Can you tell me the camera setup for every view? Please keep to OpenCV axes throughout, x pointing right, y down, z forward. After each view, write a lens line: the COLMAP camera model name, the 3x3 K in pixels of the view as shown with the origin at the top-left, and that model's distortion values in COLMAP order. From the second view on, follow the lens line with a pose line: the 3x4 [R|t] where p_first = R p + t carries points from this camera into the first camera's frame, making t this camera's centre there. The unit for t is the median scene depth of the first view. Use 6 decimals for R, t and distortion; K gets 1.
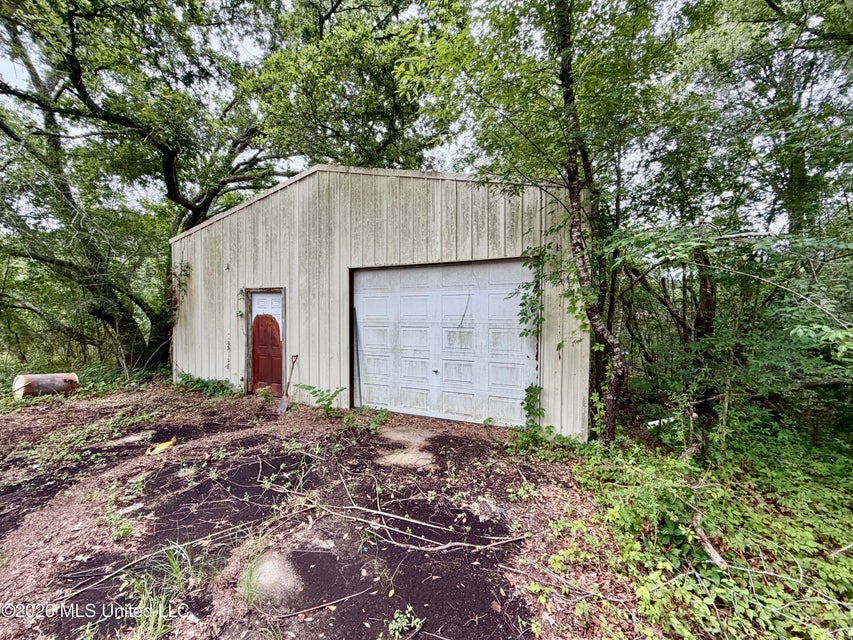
lens RADIAL K [[347.2, 0, 427.3], [0, 347.2, 320.1], [0, 0, 1]] dist [-0.007390, -0.000340]
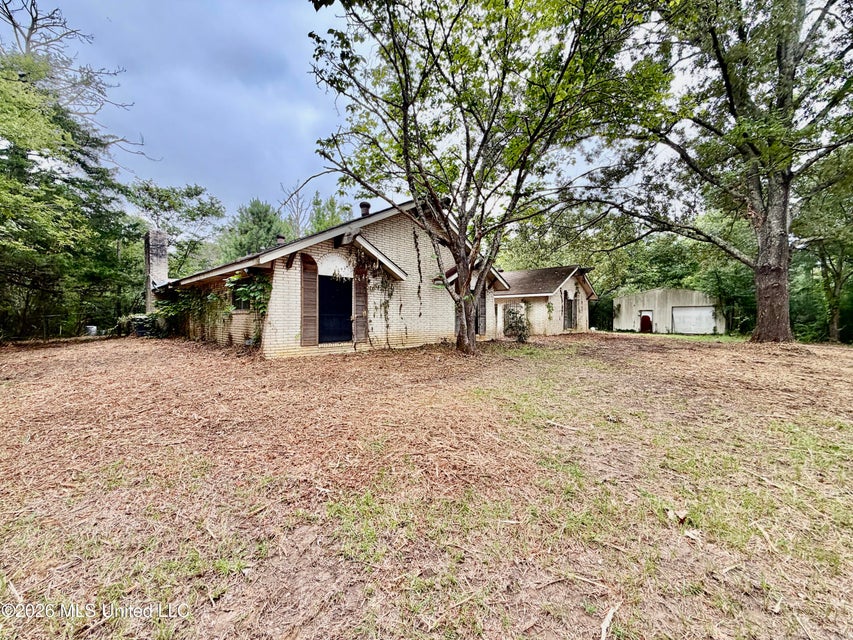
lens RADIAL K [[347.2, 0, 424.6], [0, 347.2, 318.7], [0, 0, 1]] dist [-0.007390, -0.000340]
pose [[0.898387, -0.006328, -0.439158, -1.201981], [0.005412, 0.999980, -0.003338, 0.029515], [0.439171, 0.000622, 0.898403, -4.981812]]
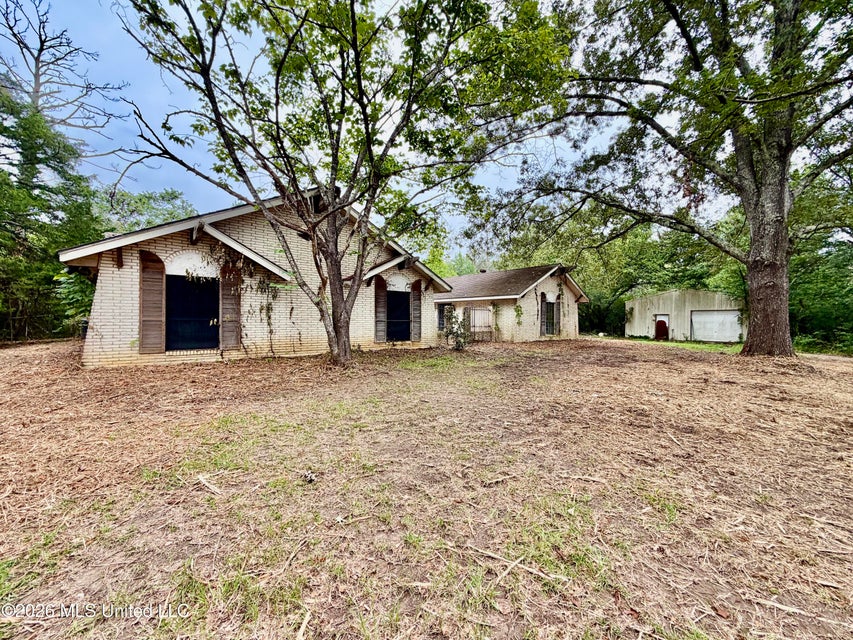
lens RADIAL K [[347.2, 0, 425.0], [0, 347.2, 318.0], [0, 0, 1]] dist [-0.007390, -0.000340]
pose [[0.847987, -0.006222, -0.529980, -0.733840], [-0.001214, 0.999906, -0.013681, 0.019290], [0.530015, 0.012245, 0.847900, -4.462256]]
